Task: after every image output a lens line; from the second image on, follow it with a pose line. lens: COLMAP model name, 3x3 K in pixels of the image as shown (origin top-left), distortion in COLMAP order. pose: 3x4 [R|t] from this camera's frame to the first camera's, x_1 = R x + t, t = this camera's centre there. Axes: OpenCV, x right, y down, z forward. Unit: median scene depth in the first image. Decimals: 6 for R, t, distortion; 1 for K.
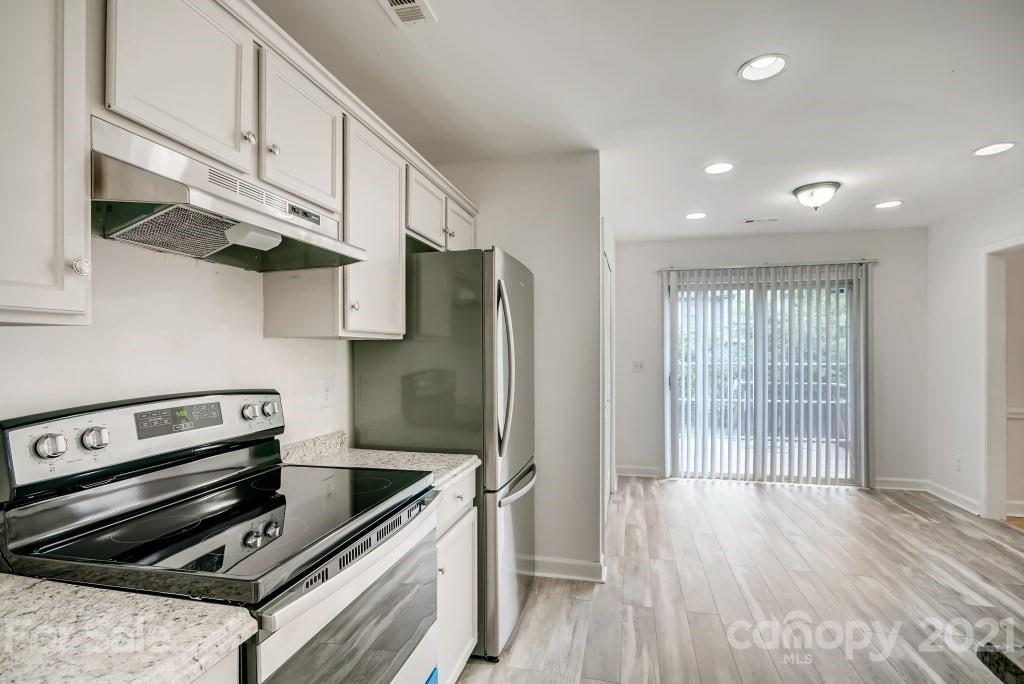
lens RADIAL K [[493.8, 0, 521.9], [0, 493.8, 351.0], [0, 0, 1]] dist [0.003982, 0.004728]
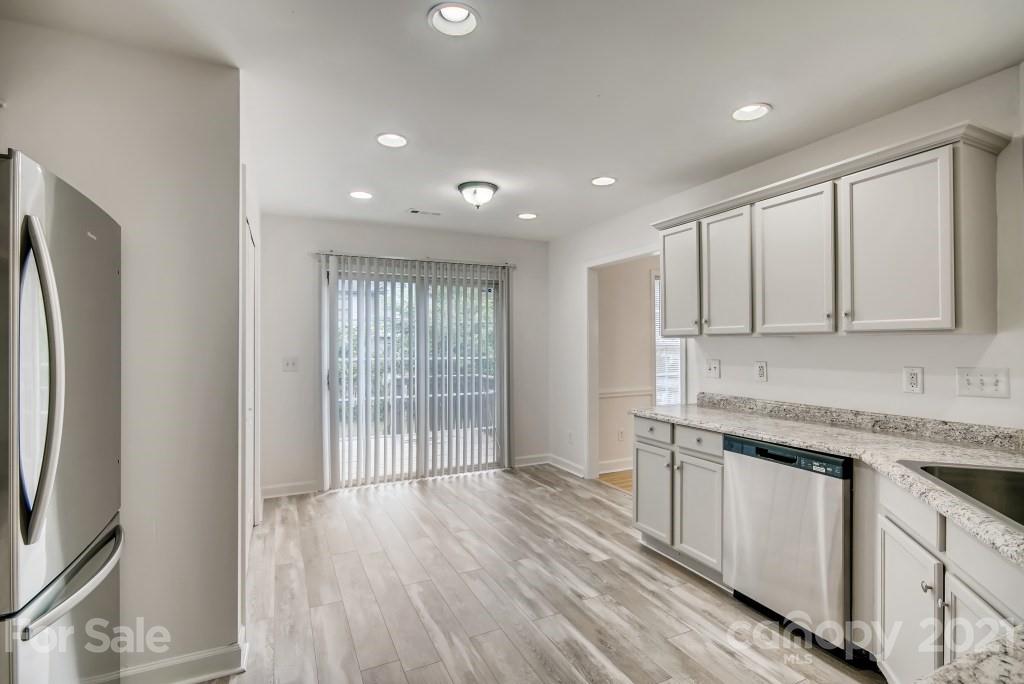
lens RADIAL K [[493.8, 0, 517.2], [0, 493.8, 341.6], [0, 0, 1]] dist [0.003982, 0.004728]
pose [[0.783212, 0.003257, 0.621746, 0.019389], [0.001889, 0.999969, -0.007618, -0.000331], [-0.621752, 0.007141, 0.783182, 0.135443]]
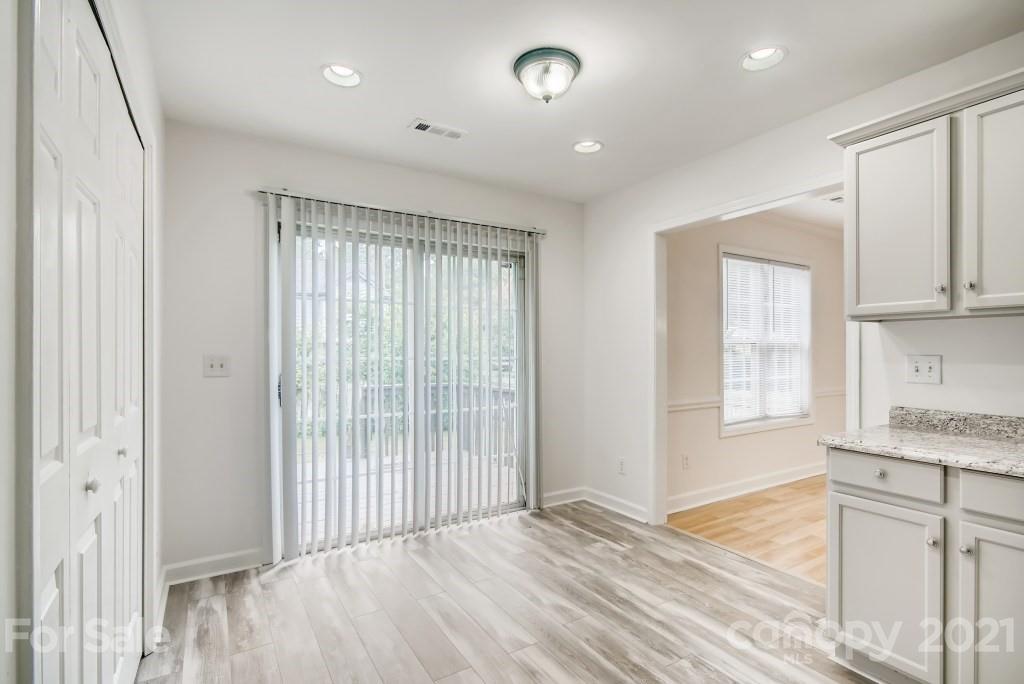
lens RADIAL K [[493.8, 0, 518.5], [0, 493.8, 351.9], [0, 0, 1]] dist [0.003982, 0.004728]
pose [[0.712349, 0.003421, 0.701817, 0.125994], [-0.001614, 0.999993, -0.003237, 0.024745], [-0.701824, 0.001173, 0.712349, 0.535152]]
